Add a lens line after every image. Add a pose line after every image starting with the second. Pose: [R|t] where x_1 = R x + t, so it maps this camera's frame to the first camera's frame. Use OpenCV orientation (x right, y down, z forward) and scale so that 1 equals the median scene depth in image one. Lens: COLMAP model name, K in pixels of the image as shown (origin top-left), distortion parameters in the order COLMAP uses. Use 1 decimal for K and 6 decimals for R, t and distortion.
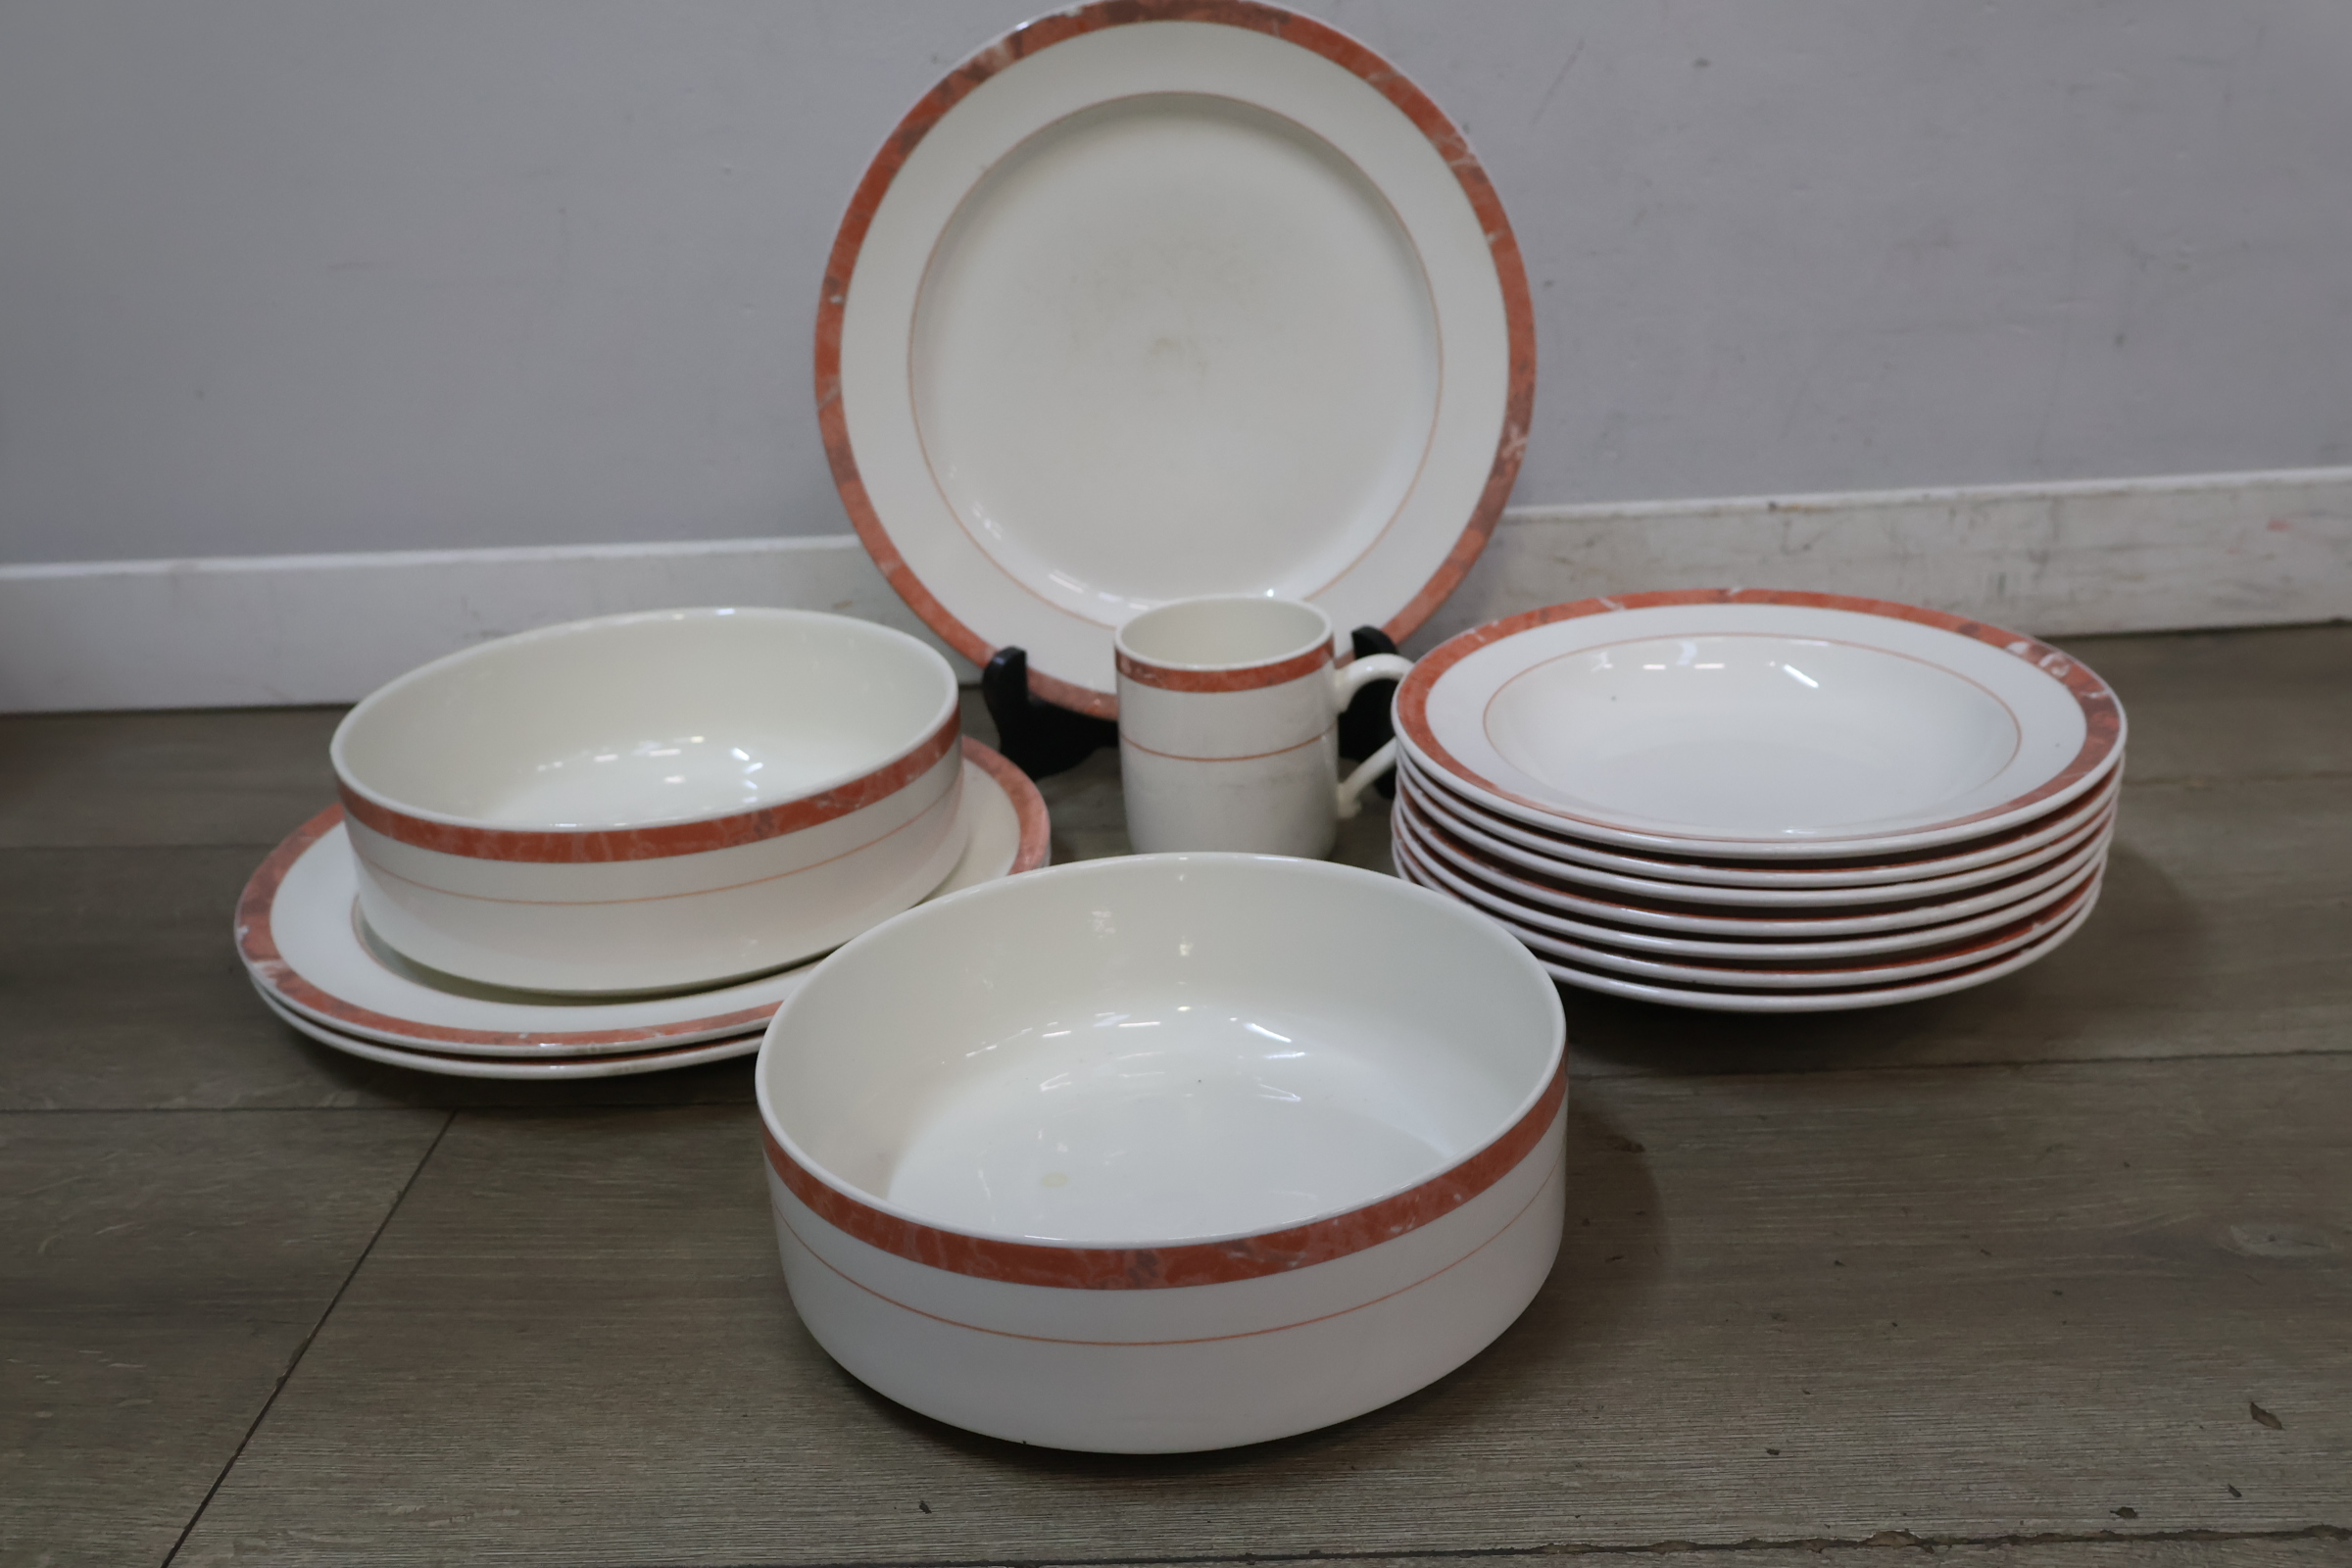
lens RADIAL K [[1999.6, 0, 1164.2], [0, 1999.6, 764.9], [0, 0, 1]] dist [0.008523, 0.004870]
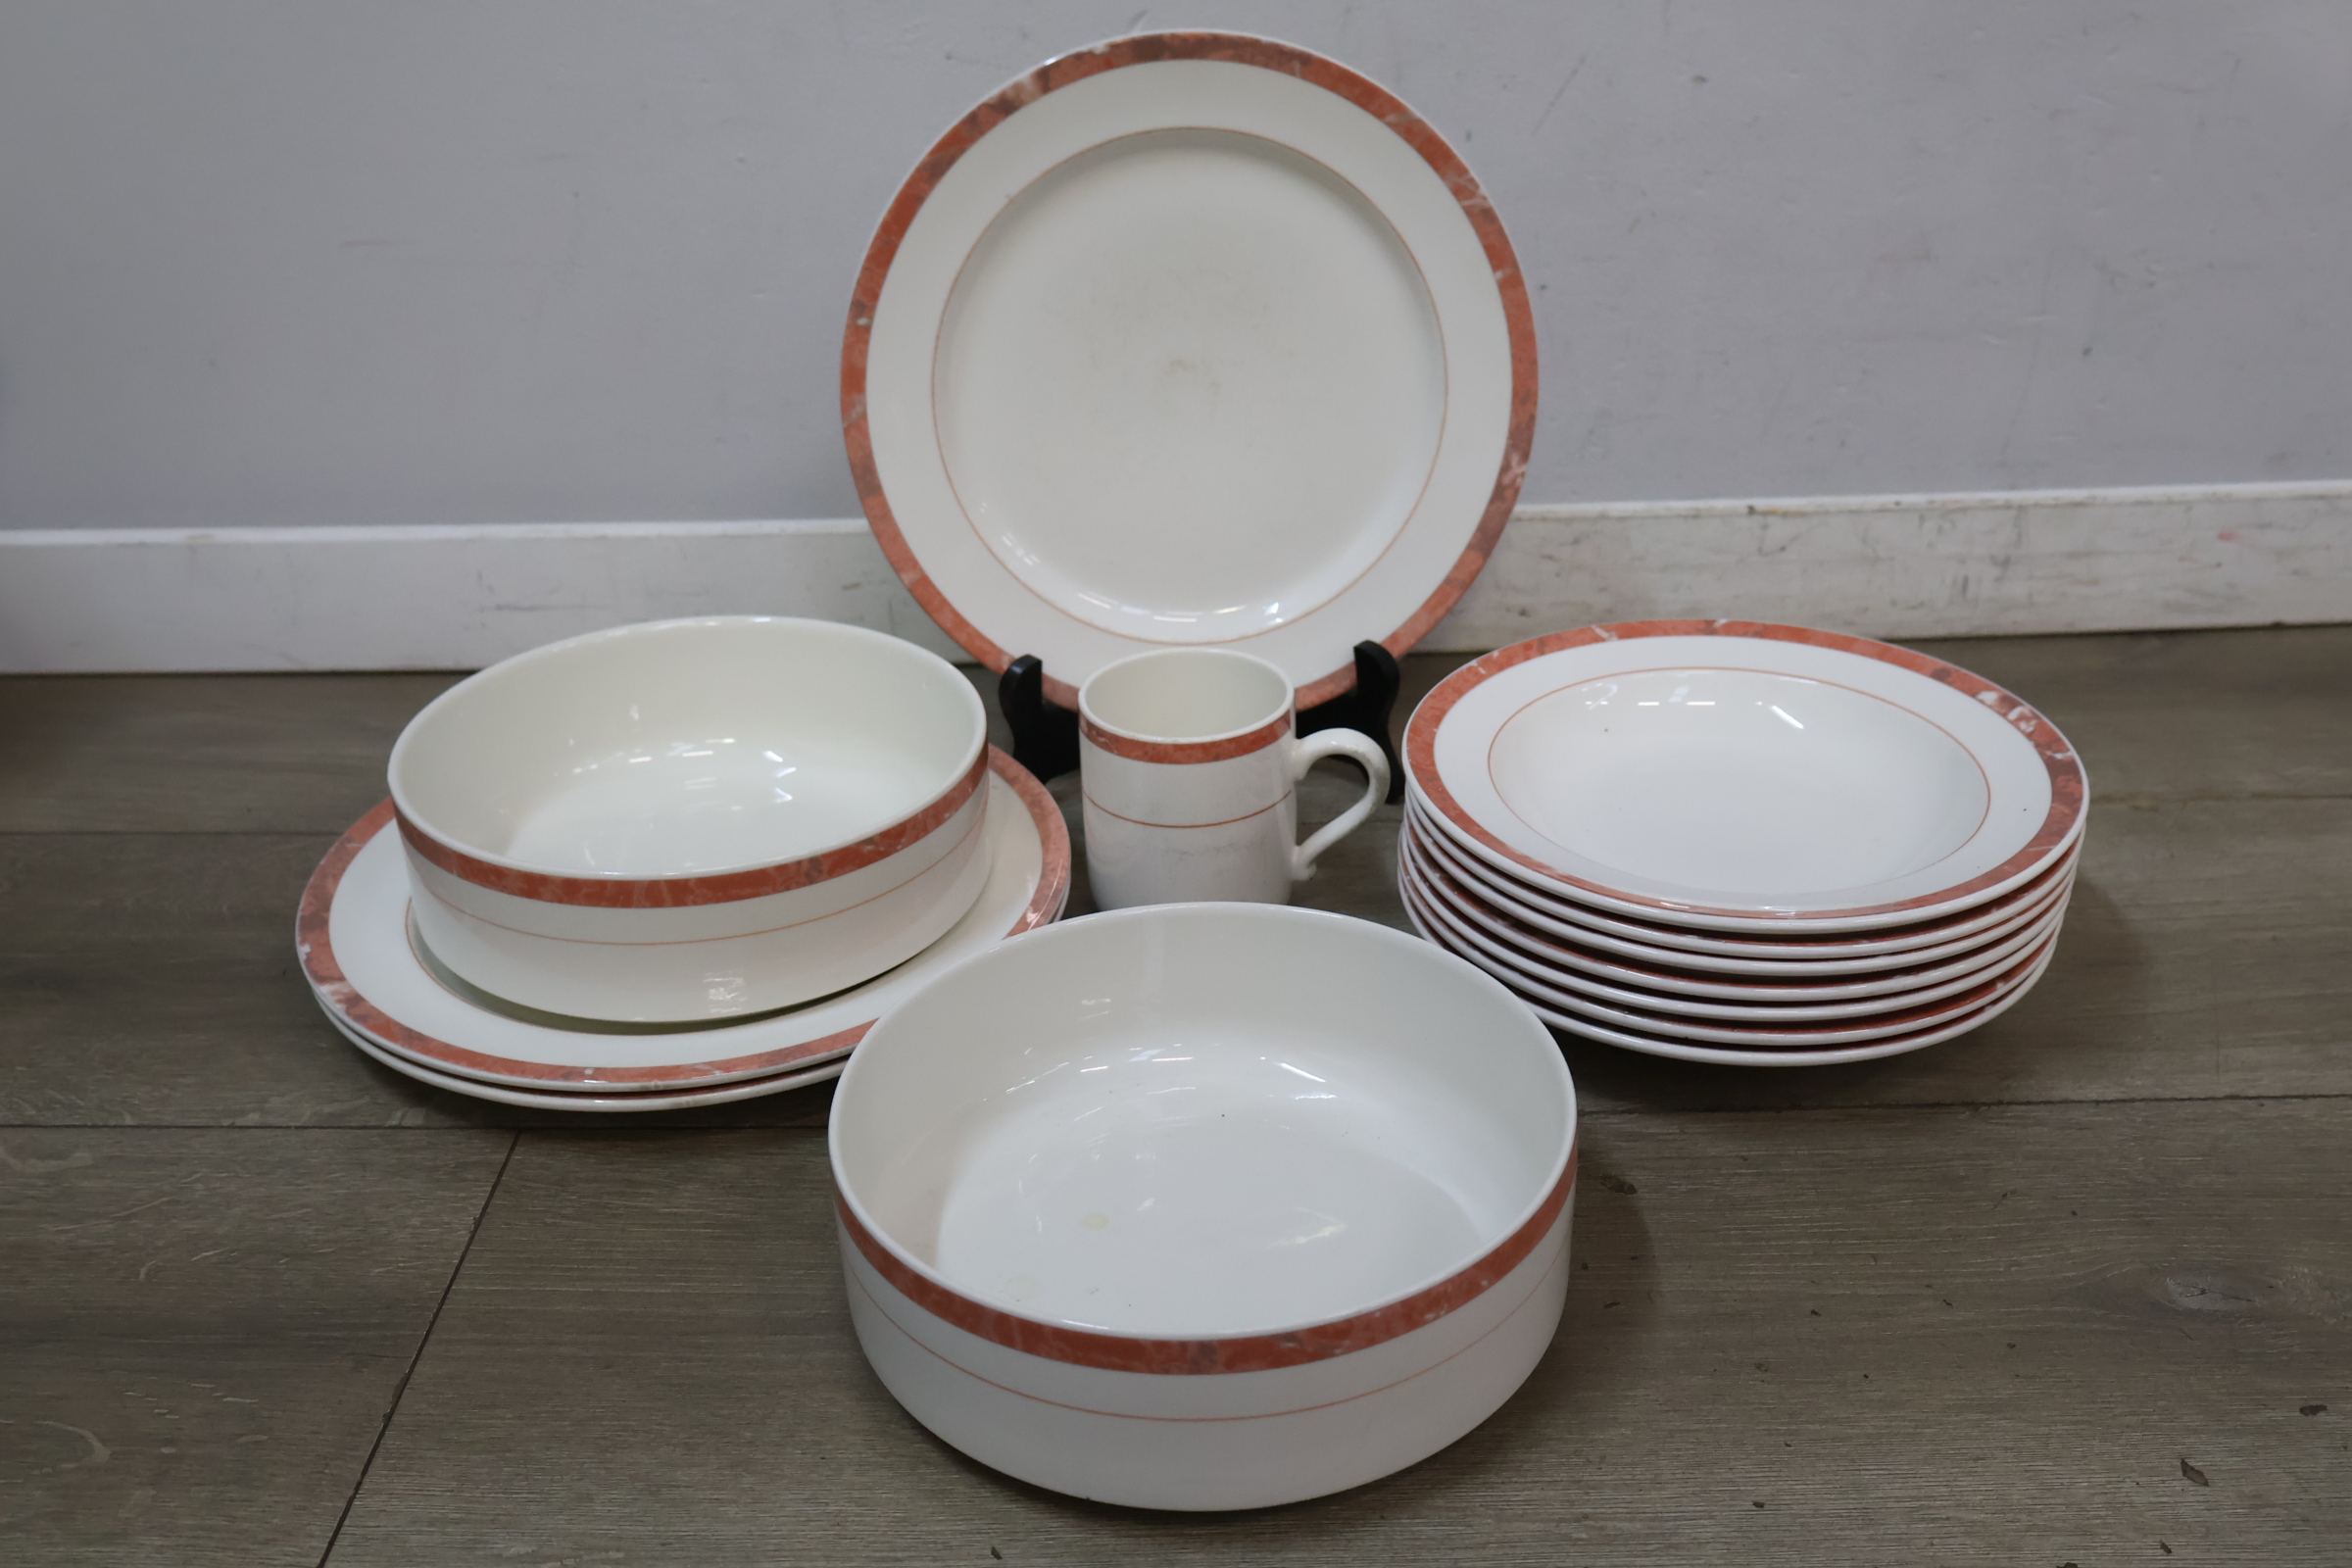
lens RADIAL K [[1999.6, 0, 1153.2], [0, 1999.6, 731.3], [0, 0, 1]] dist [0.008523, 0.004870]
pose [[0.999454, 0.012185, 0.030708, -0.050417], [-0.014340, 0.997375, 0.070977, -0.112210], [-0.029763, -0.071378, 0.997005, -0.049673]]
